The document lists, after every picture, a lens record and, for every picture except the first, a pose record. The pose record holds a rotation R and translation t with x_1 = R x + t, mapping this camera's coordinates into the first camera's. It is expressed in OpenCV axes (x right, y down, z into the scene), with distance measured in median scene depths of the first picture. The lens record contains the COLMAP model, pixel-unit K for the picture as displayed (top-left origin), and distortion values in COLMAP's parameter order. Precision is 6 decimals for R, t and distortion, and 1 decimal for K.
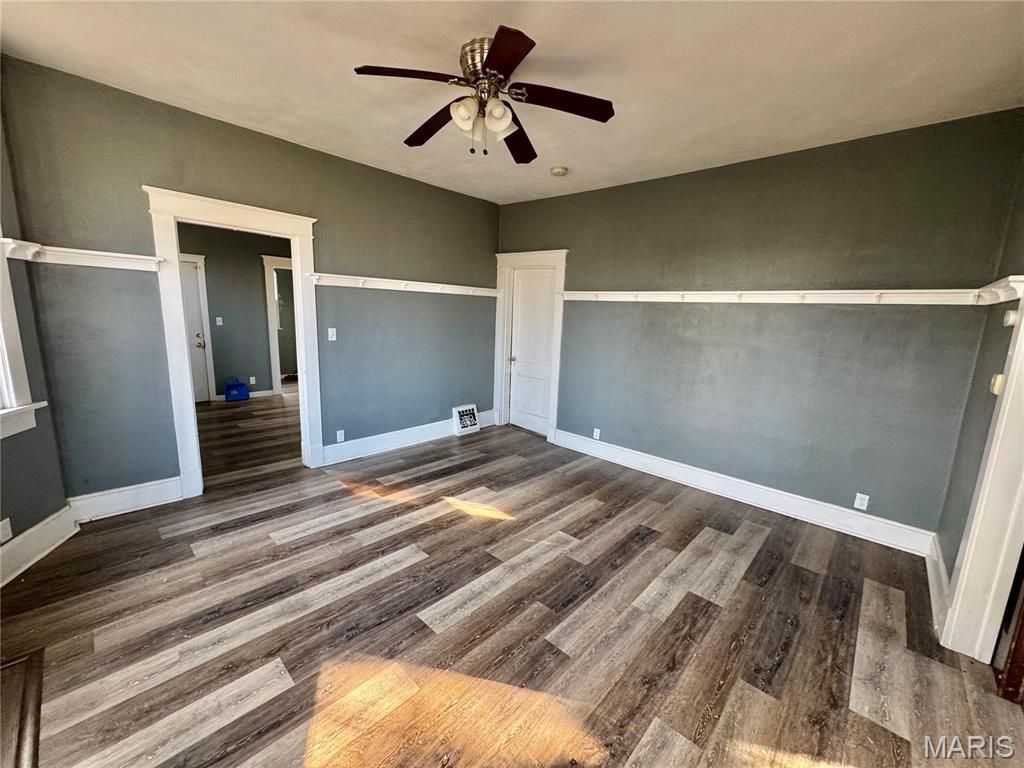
lens RADIAL K [[407.0, 0, 512.3], [0, 407.0, 383.4], [0, 0, 1]] dist [-0.003472, 0.000703]
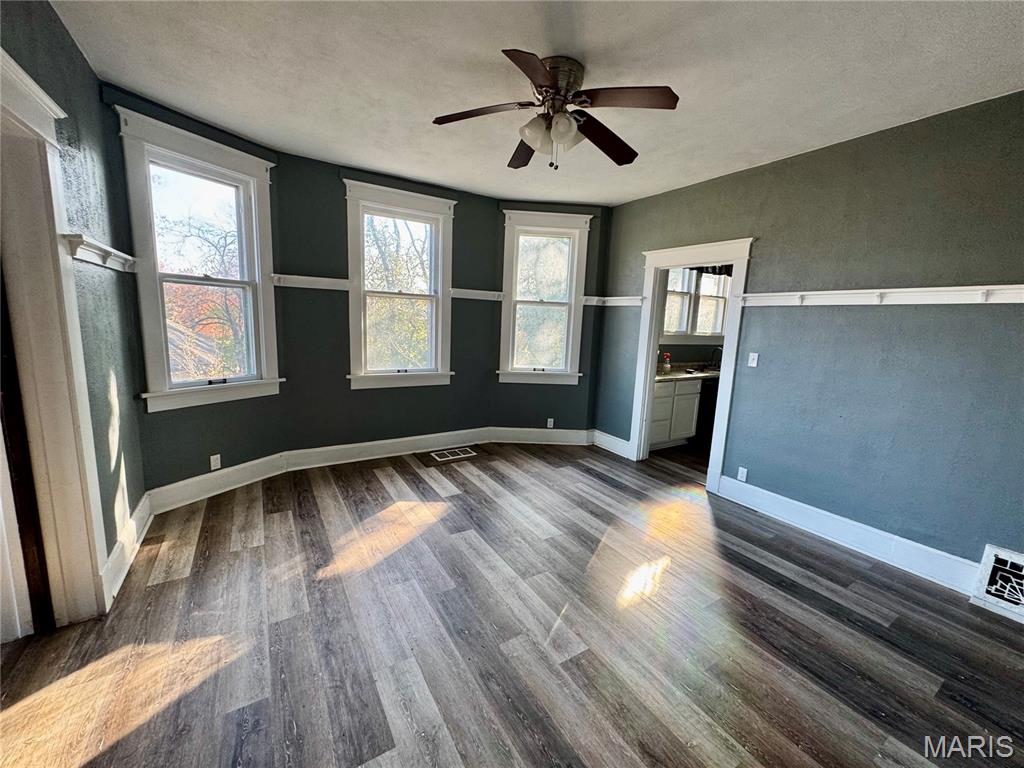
lens RADIAL K [[407.0, 0, 509.9], [0, 407.0, 384.3], [0, 0, 1]] dist [-0.003472, 0.000703]
pose [[-0.258956, 0.101926, -0.960496, 0.784227], [-0.216413, 0.963012, 0.160539, -0.133500], [0.941333, 0.249436, -0.227320, 0.986966]]
